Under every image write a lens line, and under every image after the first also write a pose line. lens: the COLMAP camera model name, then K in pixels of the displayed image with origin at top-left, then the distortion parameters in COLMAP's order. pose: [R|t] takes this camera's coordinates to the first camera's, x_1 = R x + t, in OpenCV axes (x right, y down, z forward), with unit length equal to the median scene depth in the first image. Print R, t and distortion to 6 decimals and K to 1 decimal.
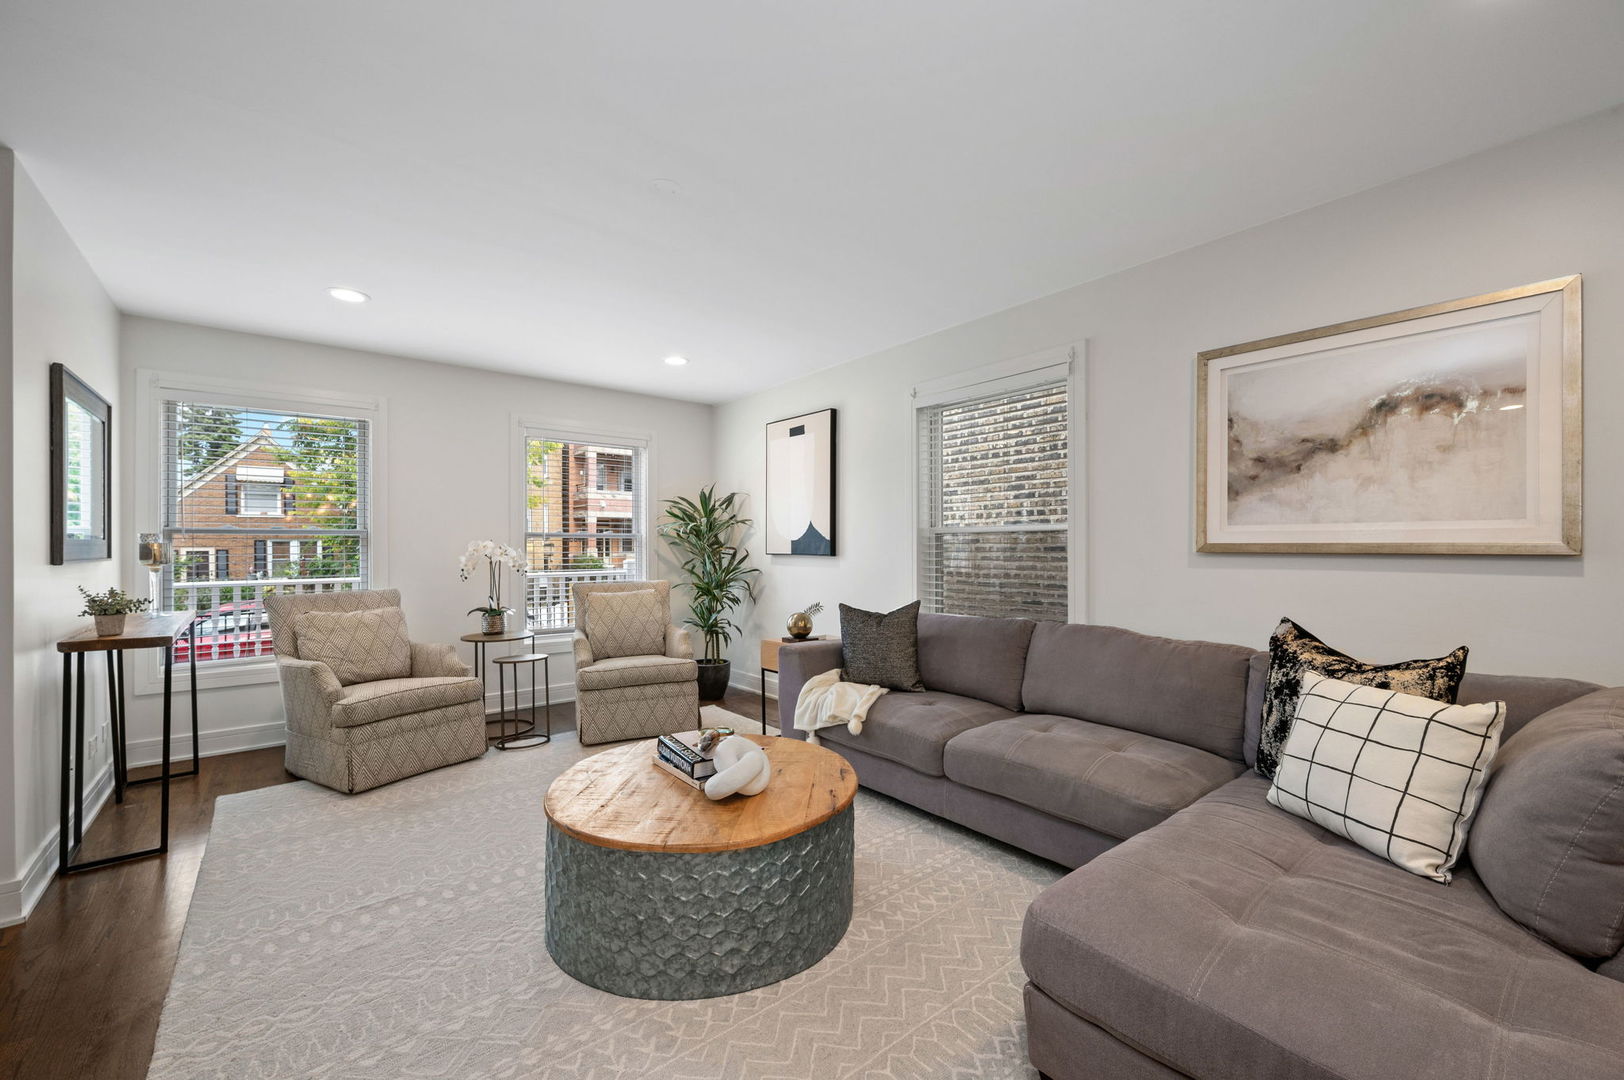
lens RADIAL K [[652.2, 0, 819.0], [0, 652.2, 549.1], [0, 0, 1]] dist [-0.001994, -0.000504]
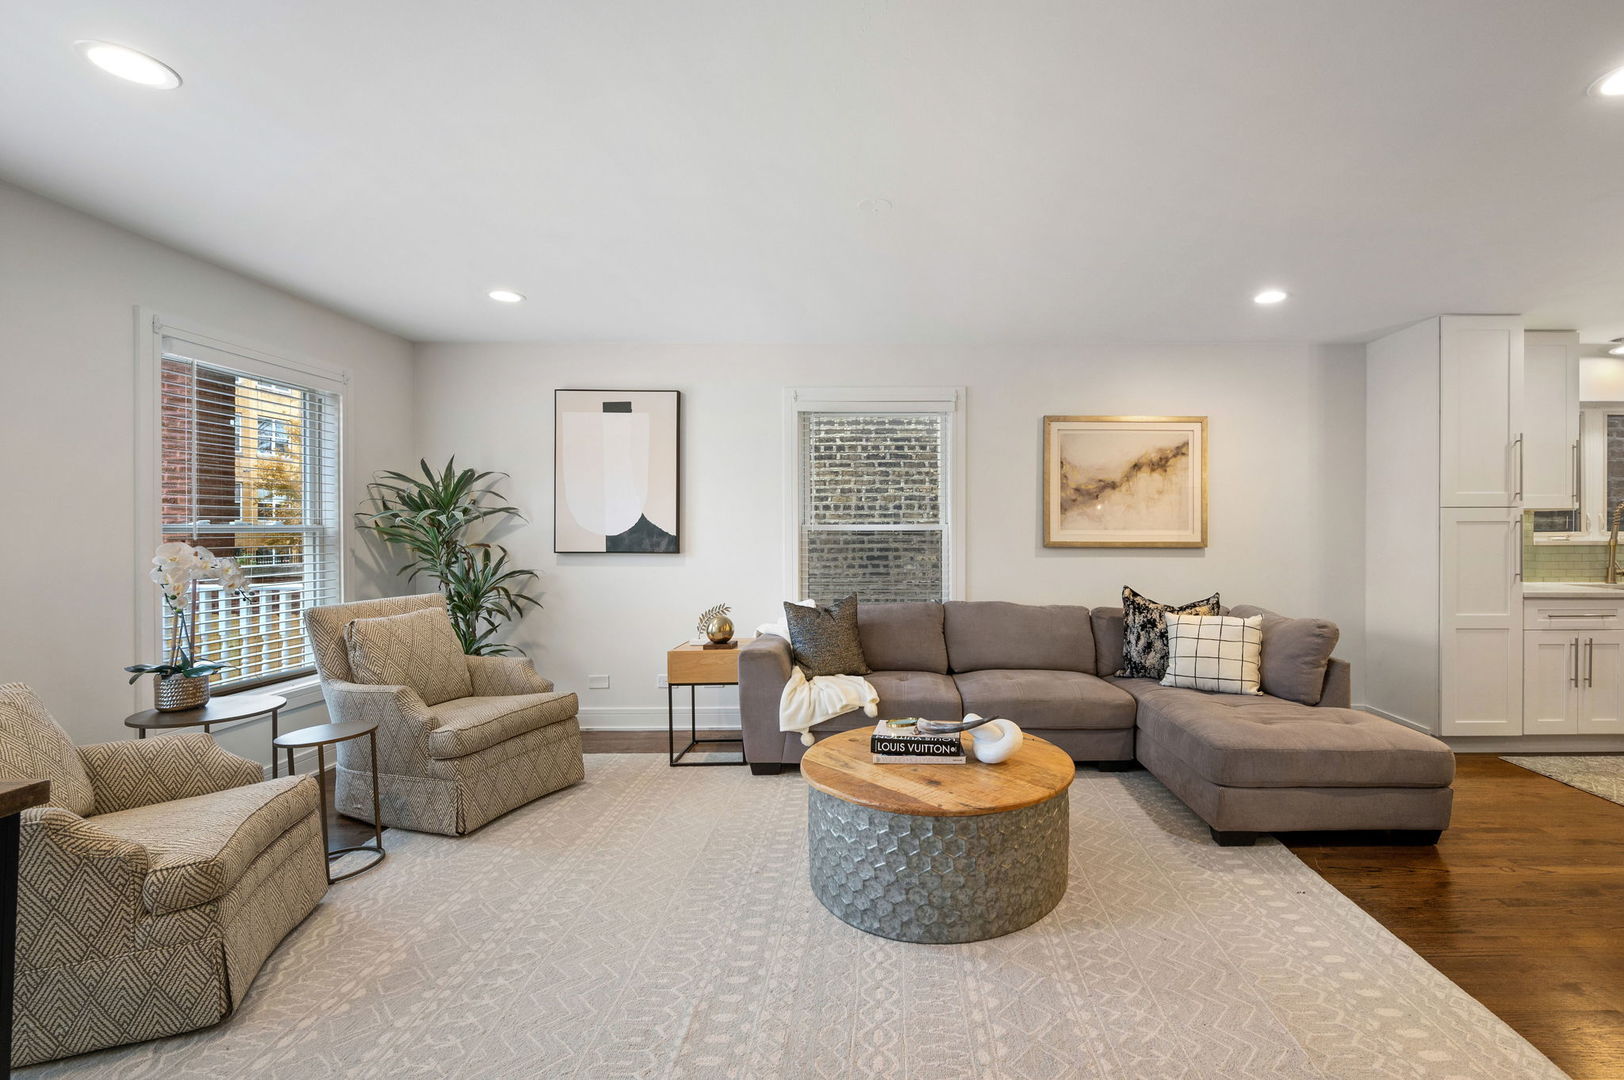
lens RADIAL K [[743.9, 0, 872.6], [0, 743.9, 531.7], [0, 0, 1]] dist [-0.000530, -0.000462]
pose [[0.623358, -0.003541, 0.781928, -1.029124], [0.001305, 0.999993, 0.003488, -0.038149], [-0.781935, -0.001154, 0.623359, 0.235977]]
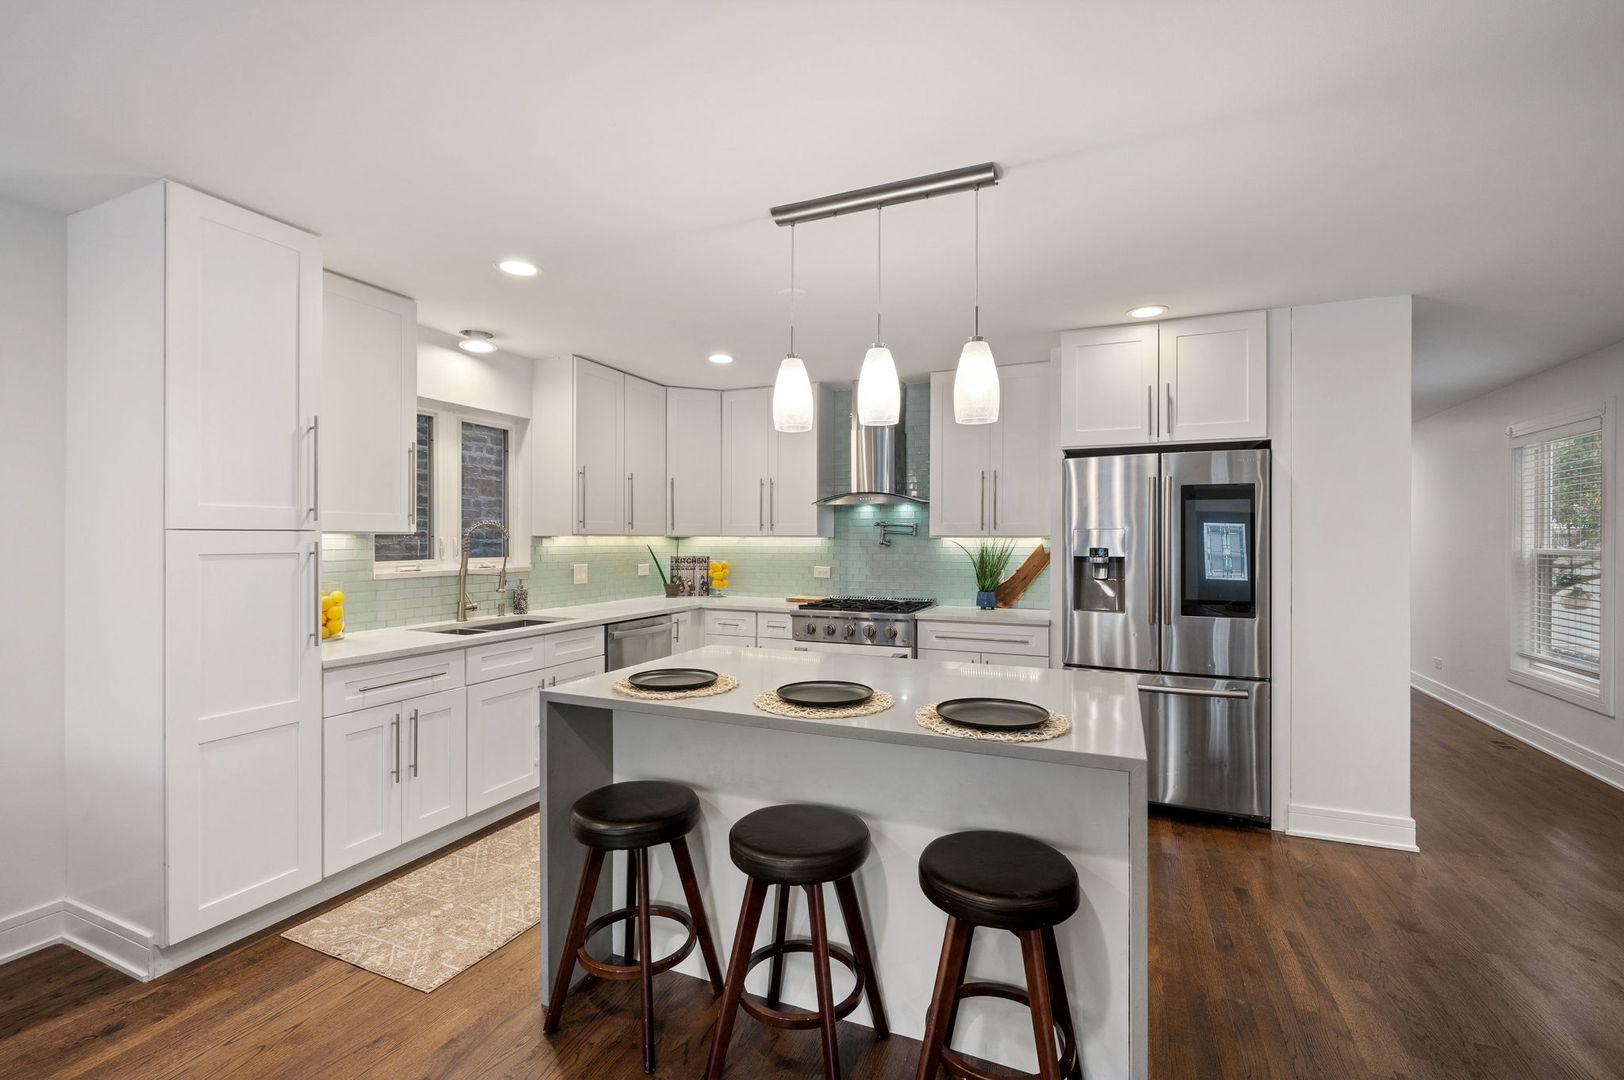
lens RADIAL K [[700.6, 0, 810.4], [0, 700.6, 536.4], [0, 0, 1]] dist [-0.003282, -0.000216]
pose [[-0.458505, 0.001129, 0.888691, -0.532860], [0.000468, 0.999999, -0.001029, -0.057342], [-0.888692, -0.000056, -0.458505, 0.099026]]
